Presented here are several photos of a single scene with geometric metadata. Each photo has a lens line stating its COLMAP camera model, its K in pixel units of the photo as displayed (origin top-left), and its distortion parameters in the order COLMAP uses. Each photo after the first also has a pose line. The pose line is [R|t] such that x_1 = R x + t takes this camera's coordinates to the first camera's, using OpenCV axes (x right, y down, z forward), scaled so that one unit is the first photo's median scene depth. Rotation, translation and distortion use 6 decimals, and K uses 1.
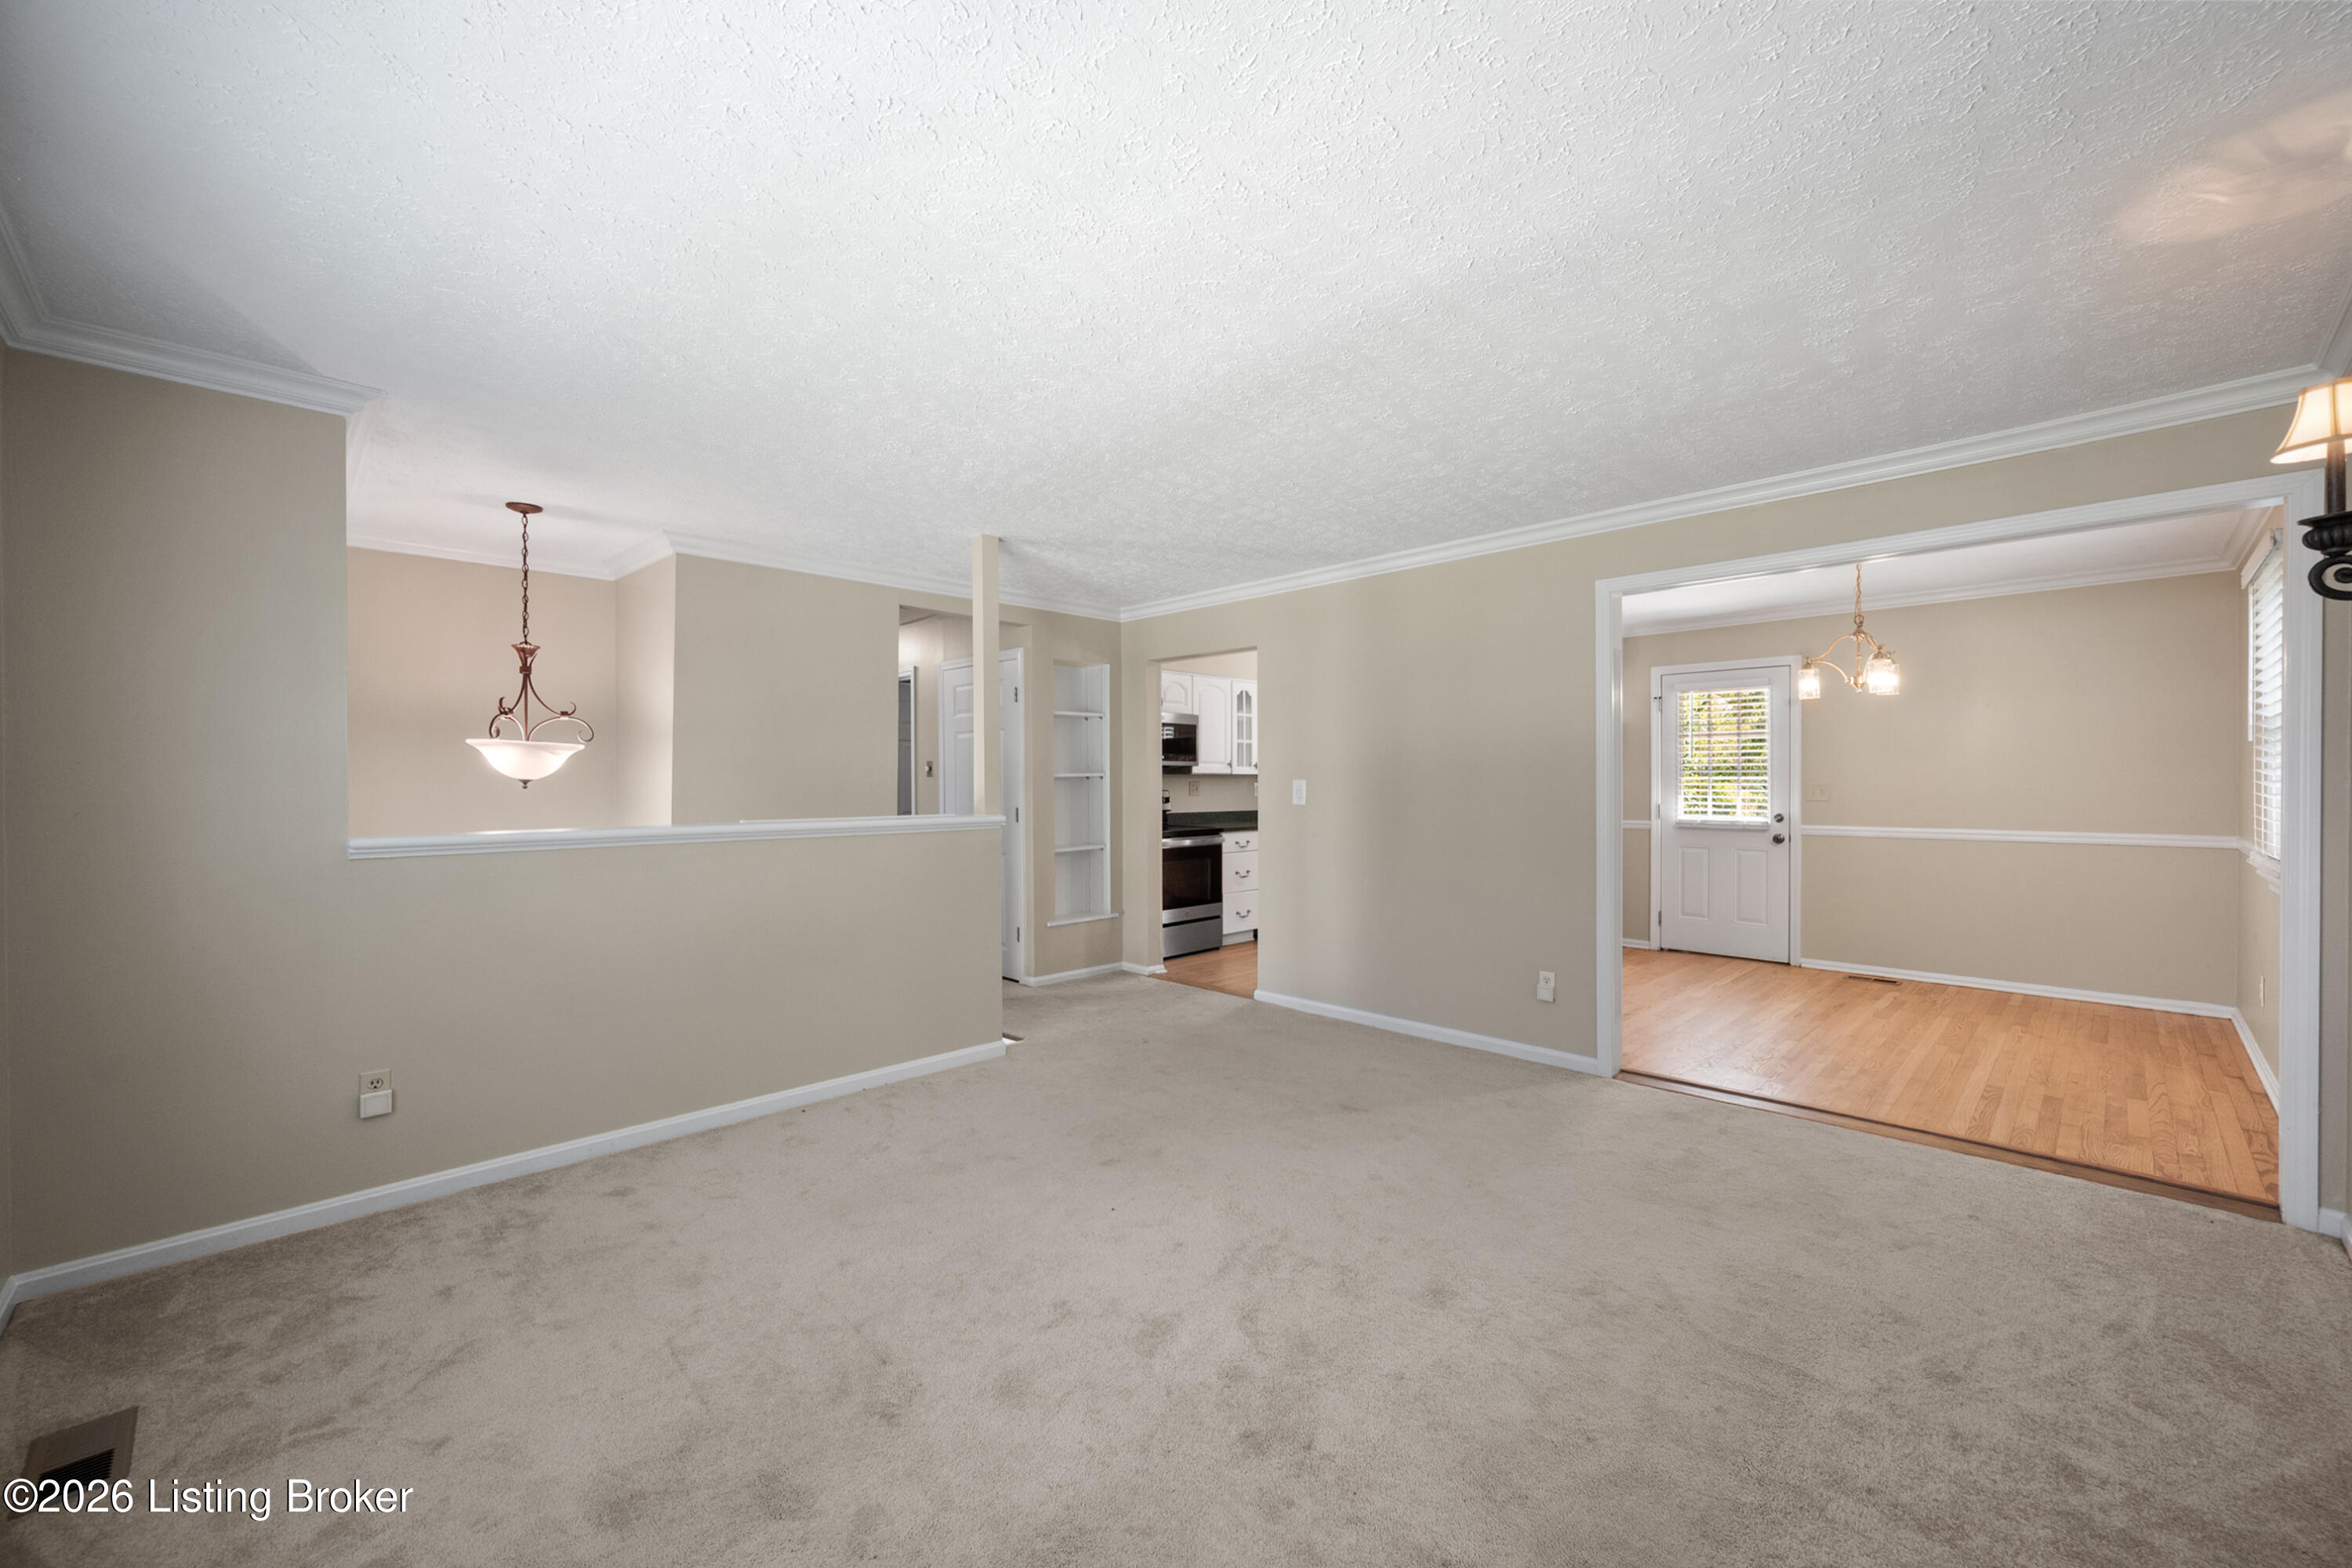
lens RADIAL K [[939.7, 0, 1178.8], [0, 939.7, 789.2], [0, 0, 1]] dist [0.000611, 0.000077]
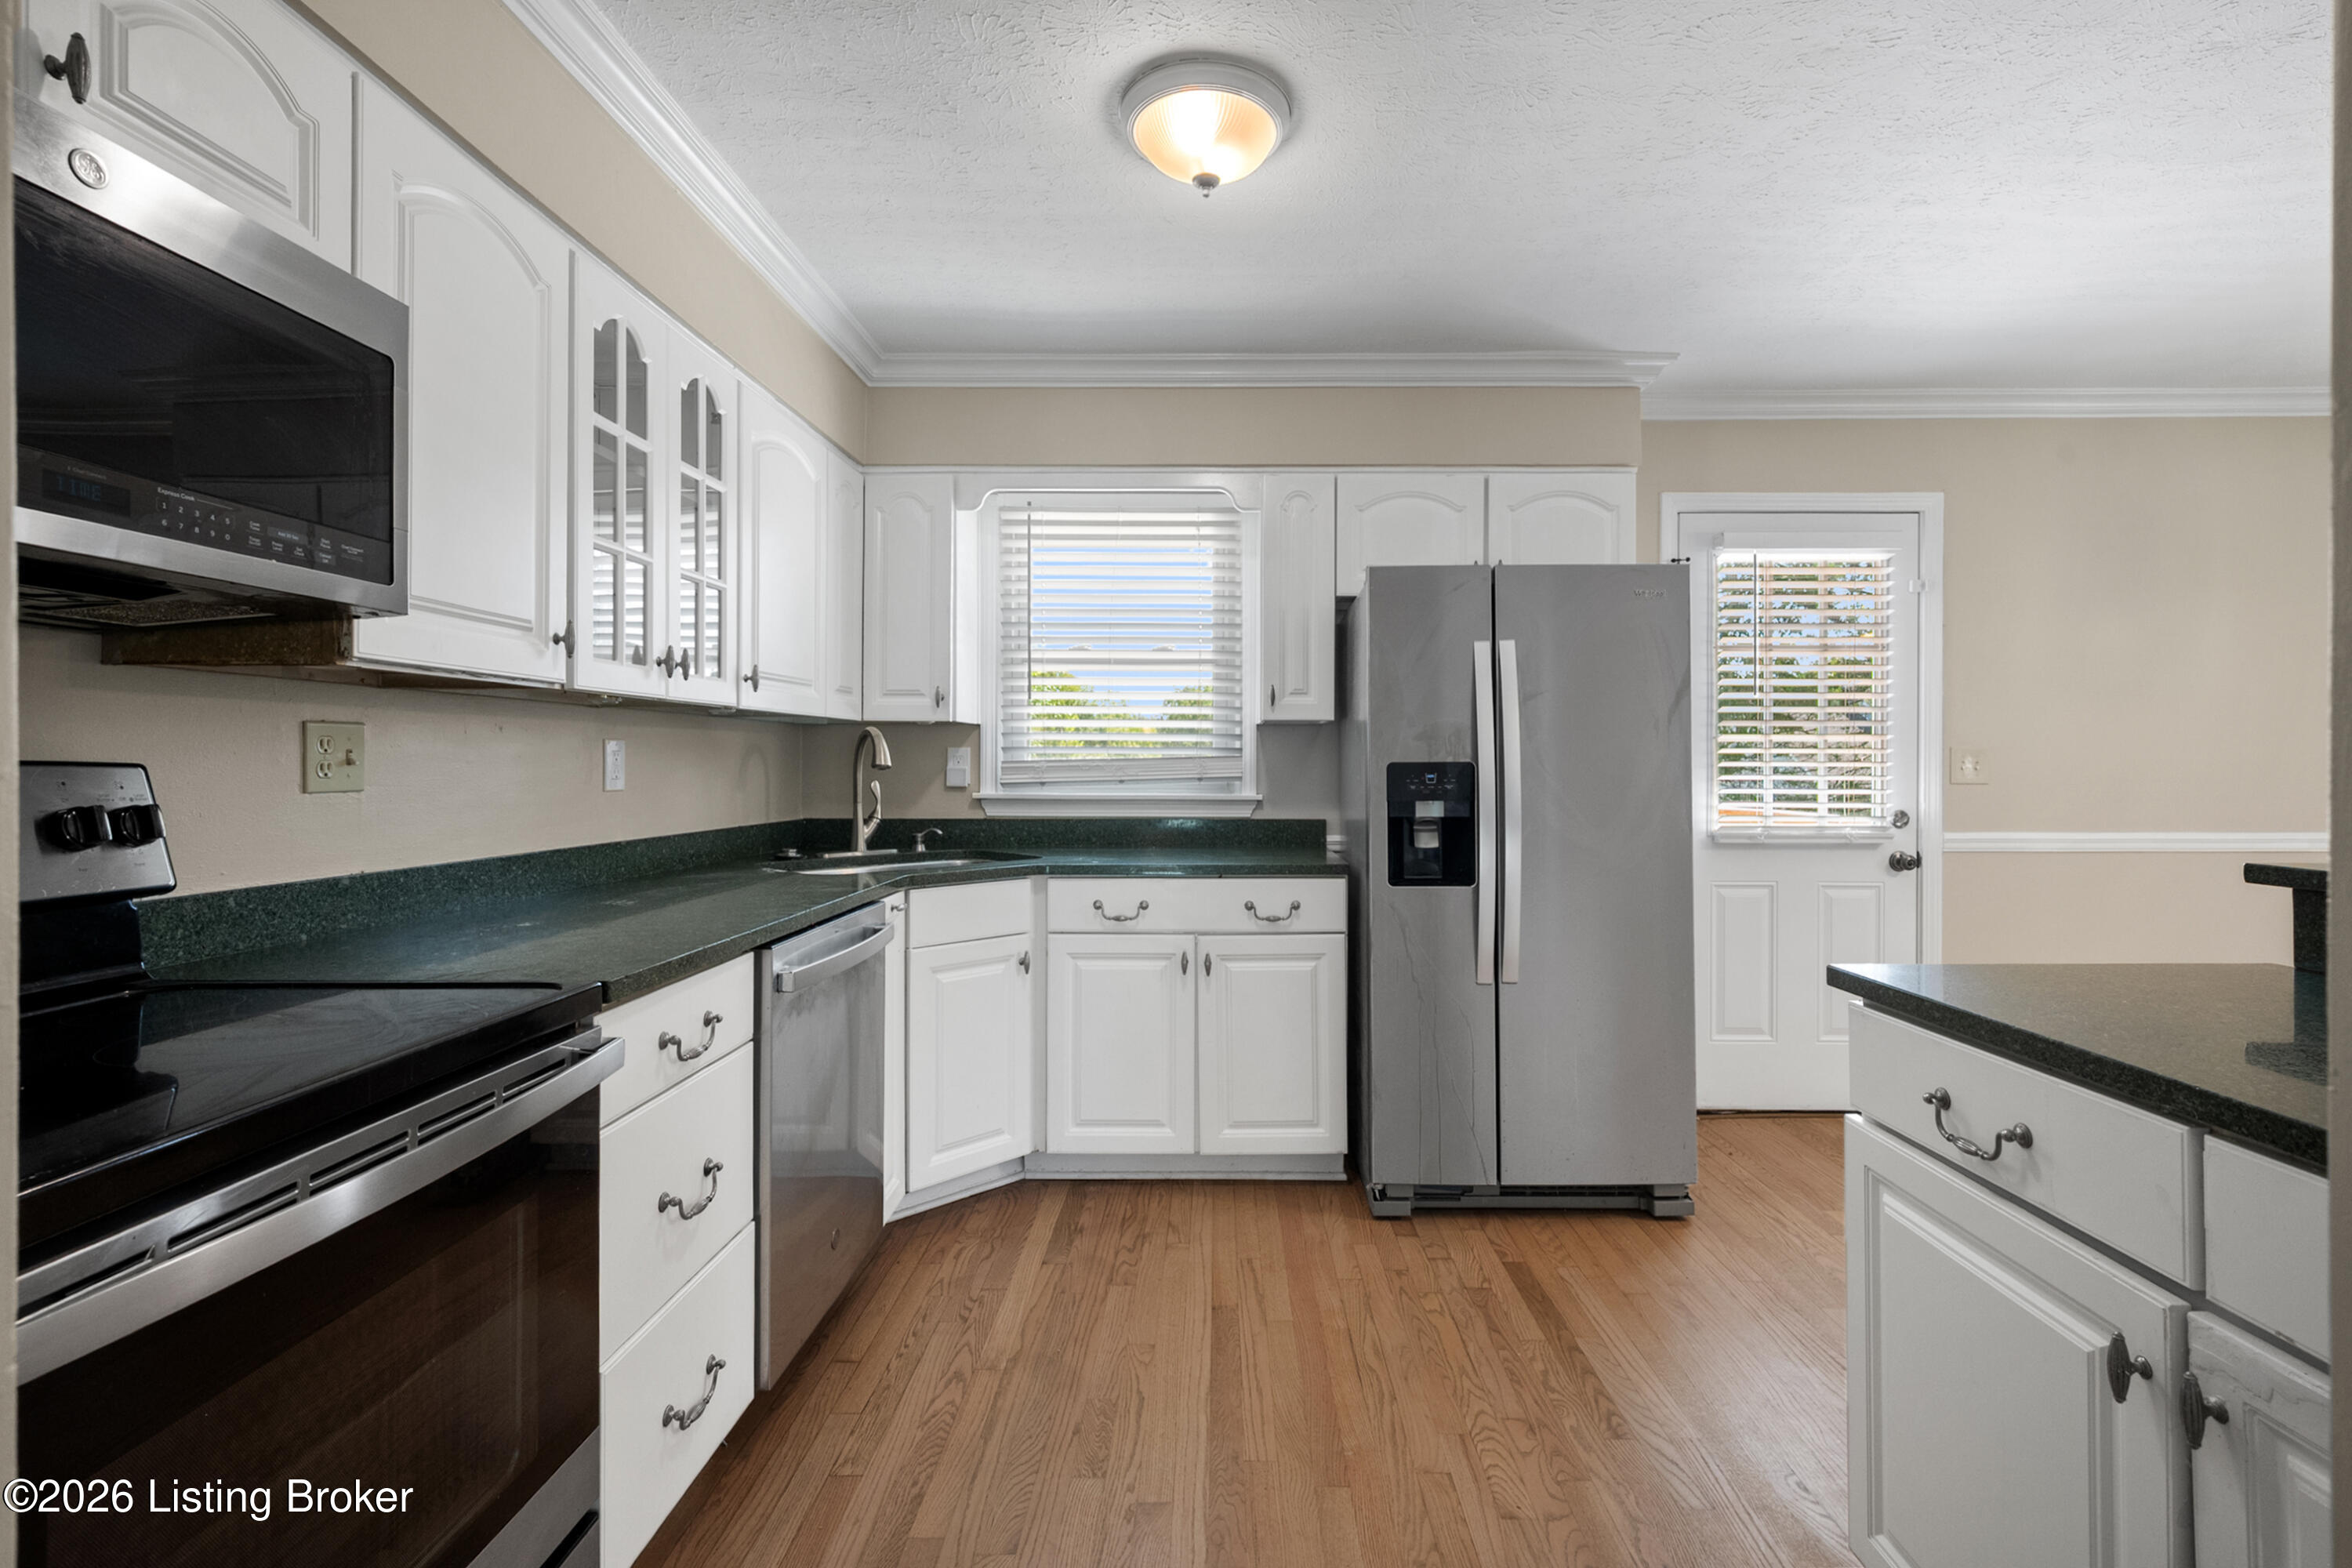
lens RADIAL K [[1034.8, 0, 1215.9], [0, 1034.8, 769.5], [0, 0, 1]] dist [-0.000146, -0.000042]
pose [[0.717401, -0.002538, 0.696656, -0.002286], [0.005290, 0.999984, -0.001805, 0.003692], [-0.696640, 0.004980, 0.717403, 0.856777]]
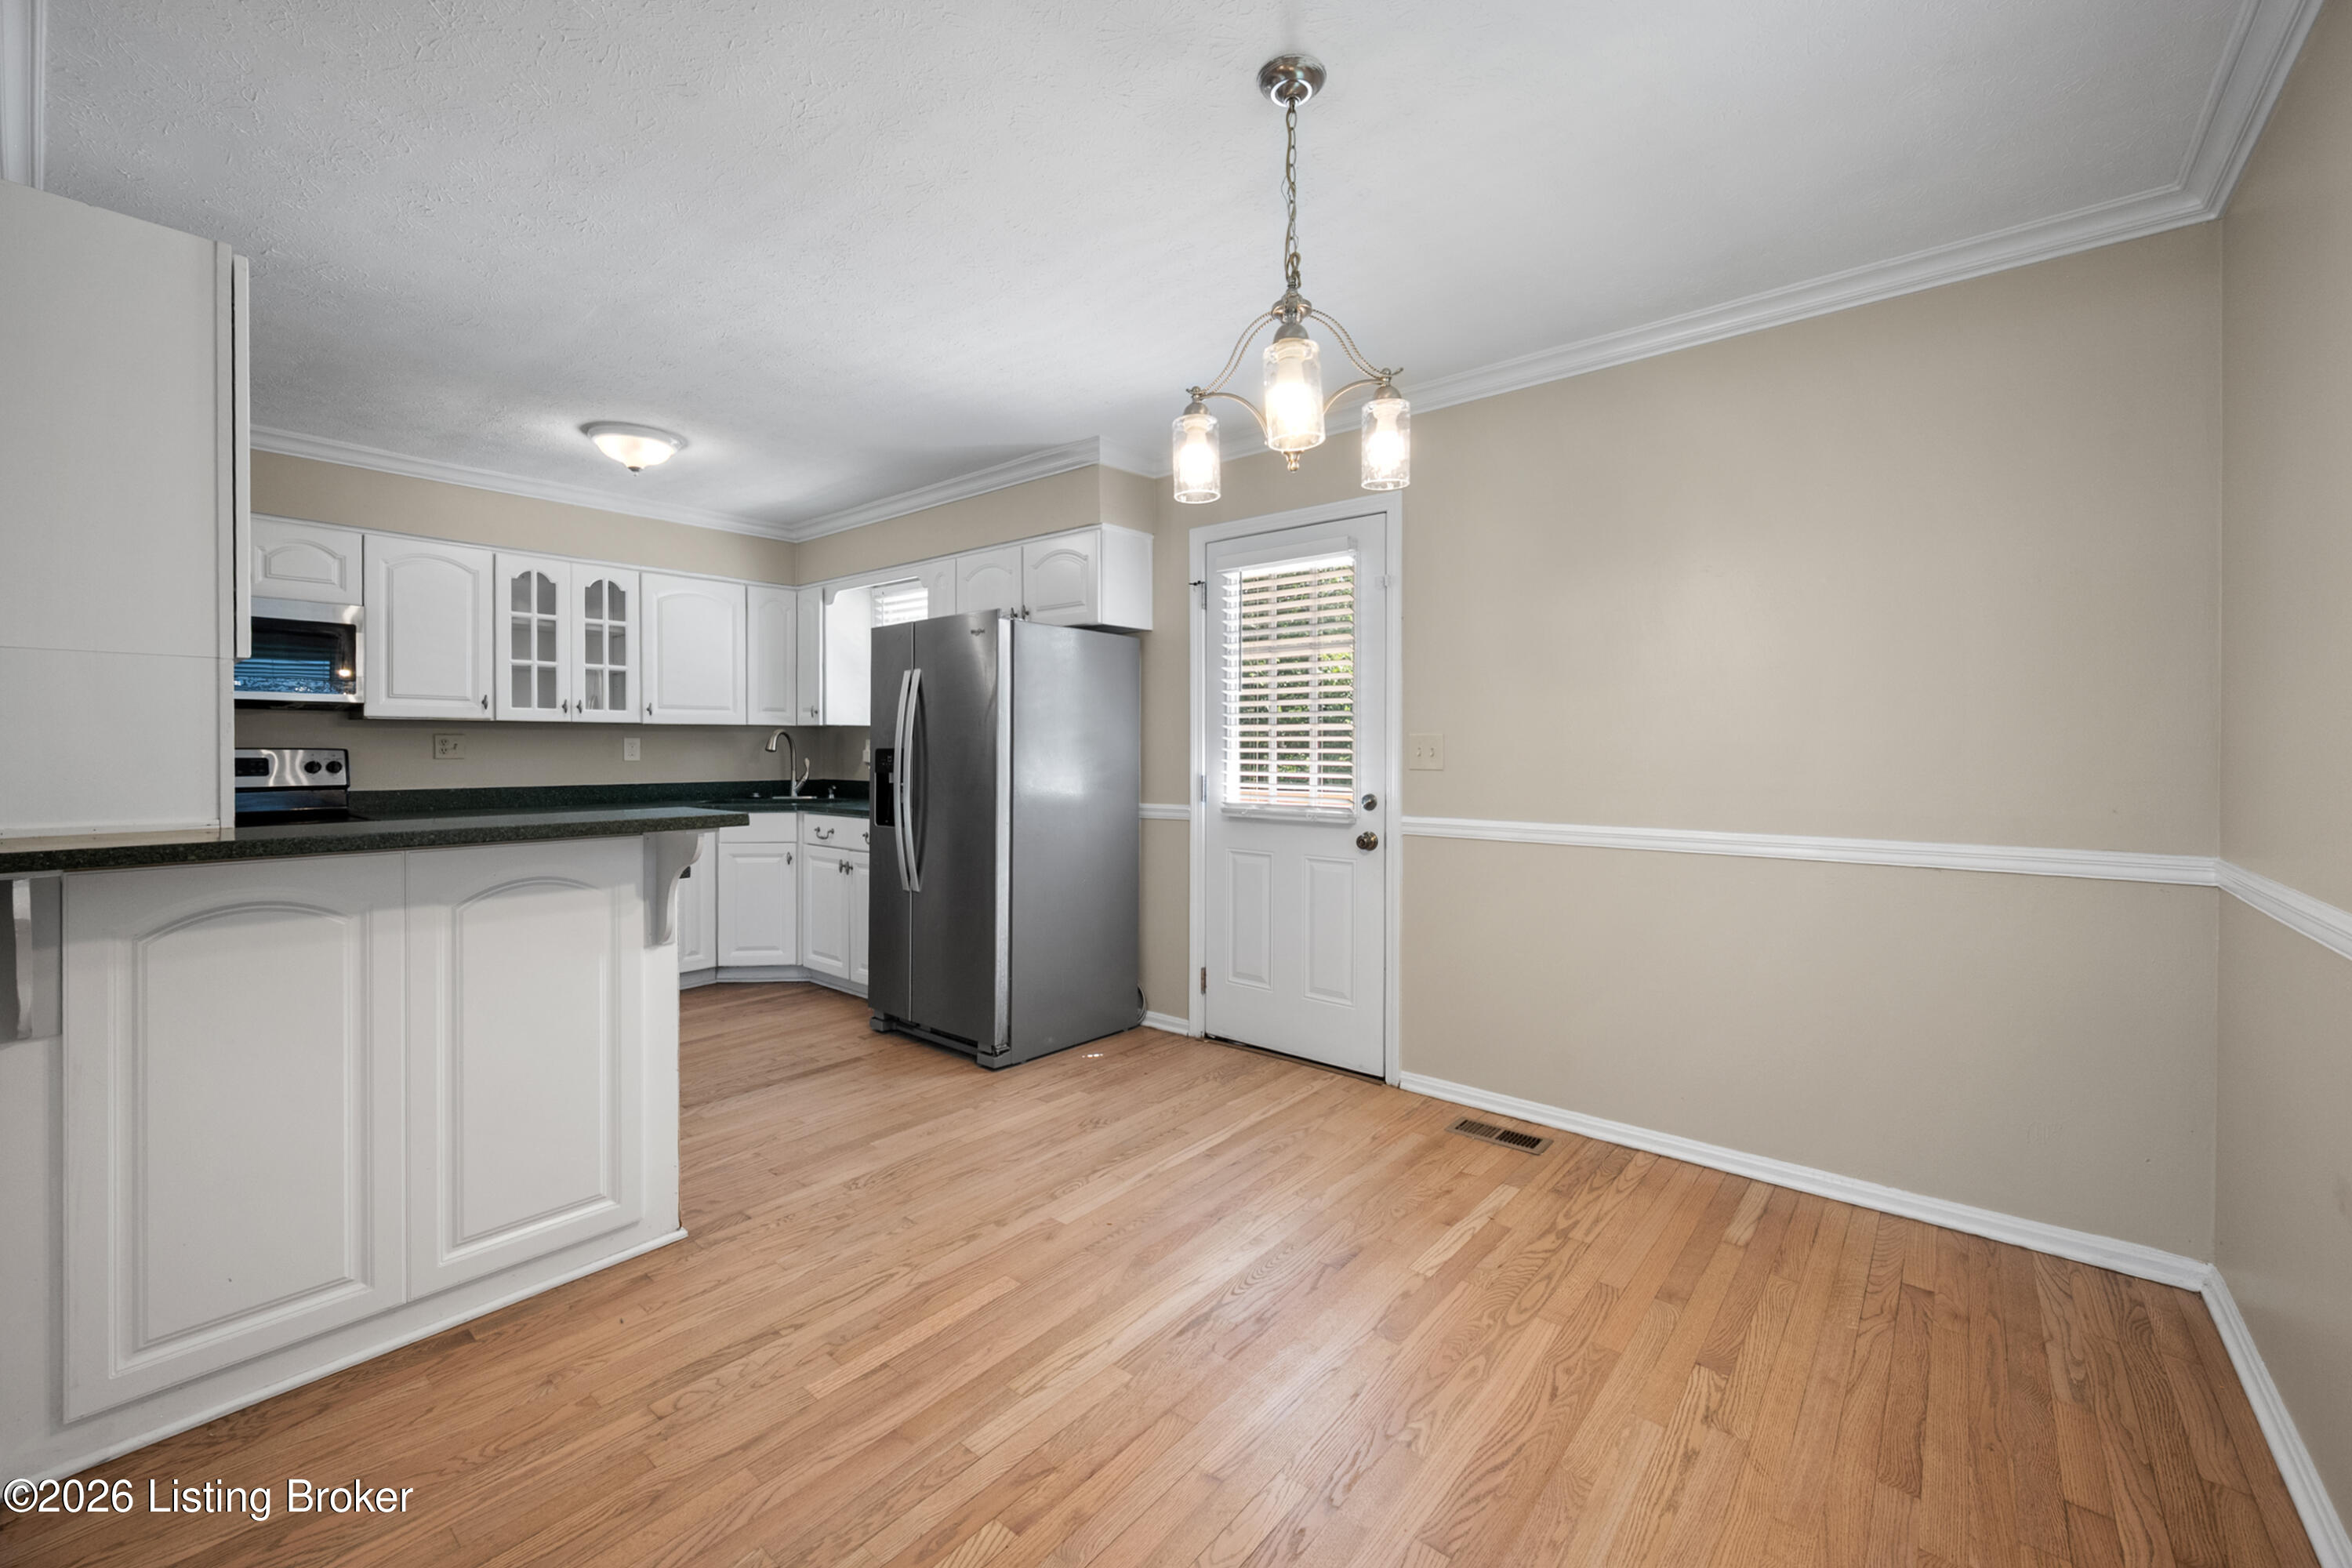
lens RADIAL K [[939.7, 0, 1176.0], [0, 939.7, 758.0], [0, 0, 1]] dist [0.000611, 0.000077]
pose [[0.996050, 0.001879, 0.088777, 0.480393], [-0.002021, 0.999997, 0.001509, 0.005243], [-0.088774, -0.001683, 0.996050, 0.478720]]
